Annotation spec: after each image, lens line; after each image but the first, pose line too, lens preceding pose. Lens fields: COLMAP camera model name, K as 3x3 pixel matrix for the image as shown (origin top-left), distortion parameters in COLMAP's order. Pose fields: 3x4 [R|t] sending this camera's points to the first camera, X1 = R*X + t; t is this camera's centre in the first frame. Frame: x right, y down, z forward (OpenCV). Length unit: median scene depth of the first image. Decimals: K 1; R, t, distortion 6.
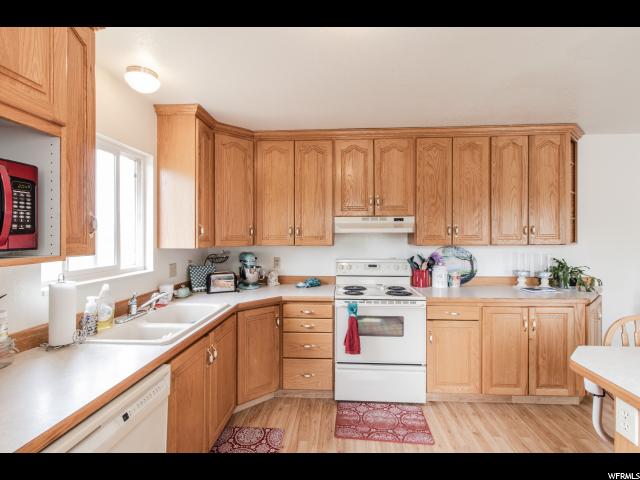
lens RADIAL K [[300.4, 0, 318.2], [0, 300.4, 237.2], [0, 0, 1]] dist [-0.000628, -0.000180]
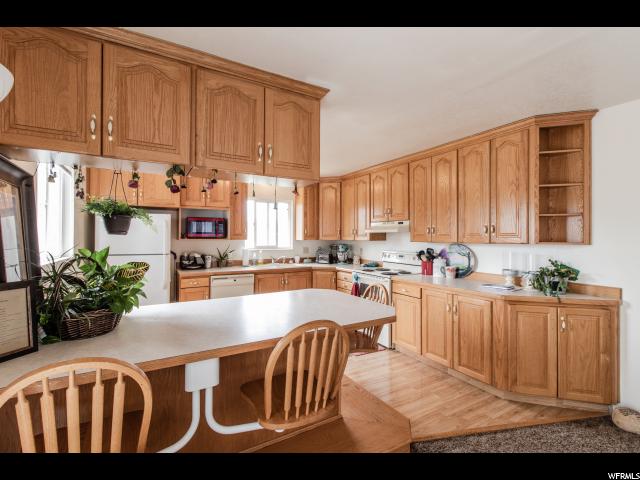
lens RADIAL K [[300.4, 0, 318.2], [0, 300.4, 237.2], [0, 0, 1]] dist [-0.000628, -0.000180]
pose [[0.533443, 0.007338, -0.845804, 1.255507], [-0.003097, 0.999973, 0.006722, -0.000799], [0.845830, -0.000966, 0.533451, -0.073661]]
